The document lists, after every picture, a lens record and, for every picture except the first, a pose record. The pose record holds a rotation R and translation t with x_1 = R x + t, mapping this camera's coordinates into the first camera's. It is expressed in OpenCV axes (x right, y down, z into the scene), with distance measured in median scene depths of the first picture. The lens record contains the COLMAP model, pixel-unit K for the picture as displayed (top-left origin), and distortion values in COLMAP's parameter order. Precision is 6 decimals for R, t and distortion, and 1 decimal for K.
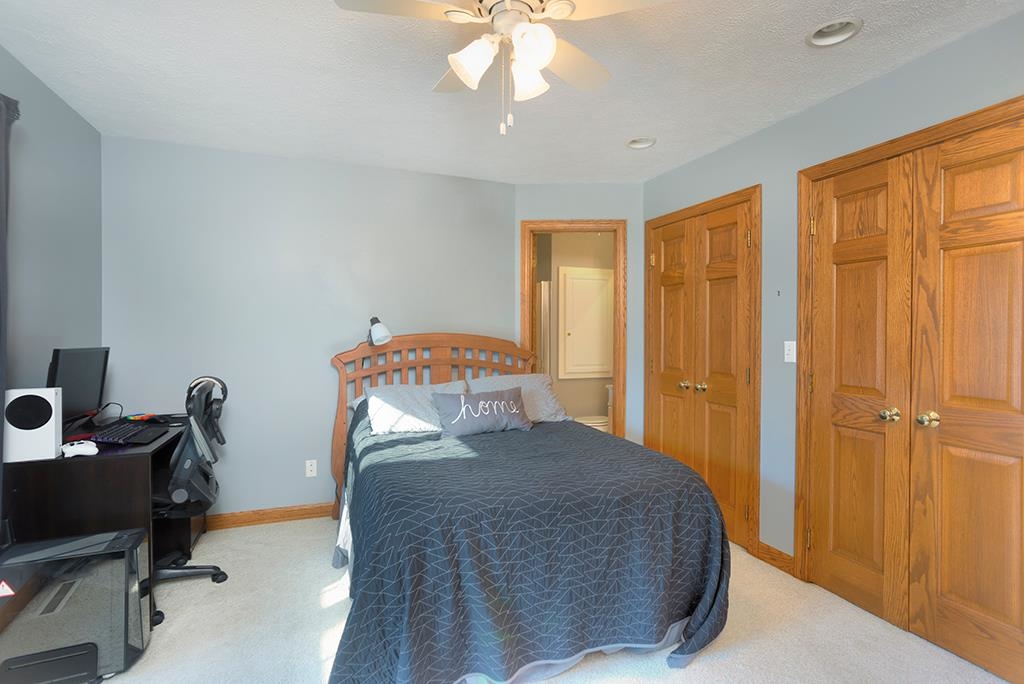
lens RADIAL K [[503.4, 0, 512.0], [0, 503.4, 342.0], [0, 0, 1]] dist [-0.058587, 0.044936]
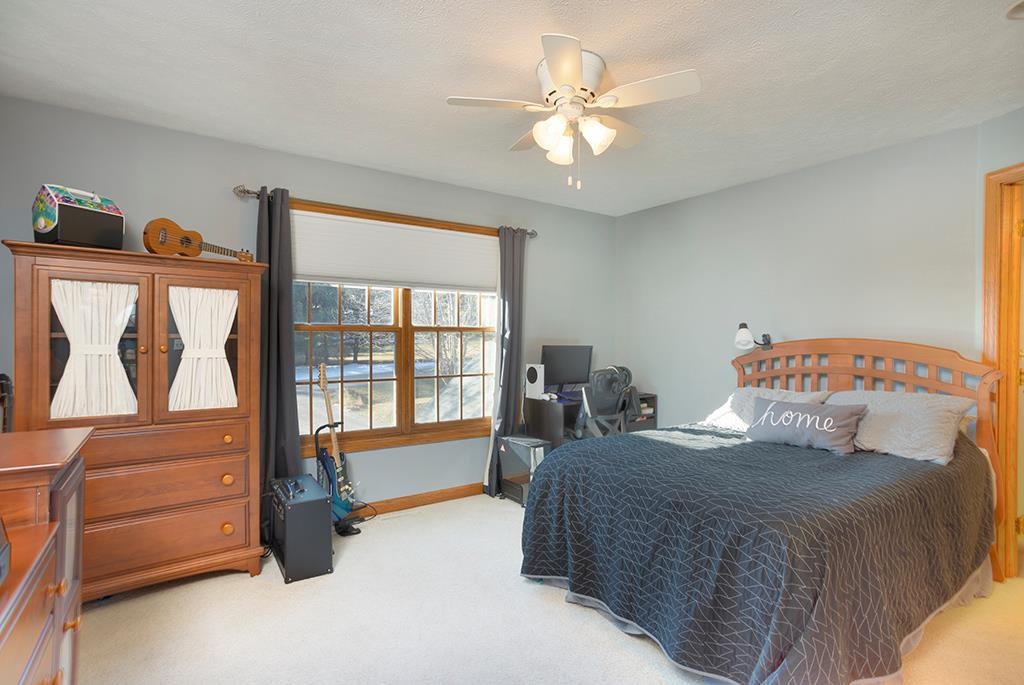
lens RADIAL K [[503.4, 0, 512.0], [0, 503.4, 342.5], [0, 0, 1]] dist [-0.058587, 0.044936]
pose [[0.217492, 0.007636, -0.976032, 1.040999], [-0.021063, 0.999773, 0.003129, -0.001400], [0.975835, 0.019878, 0.217603, 0.429799]]
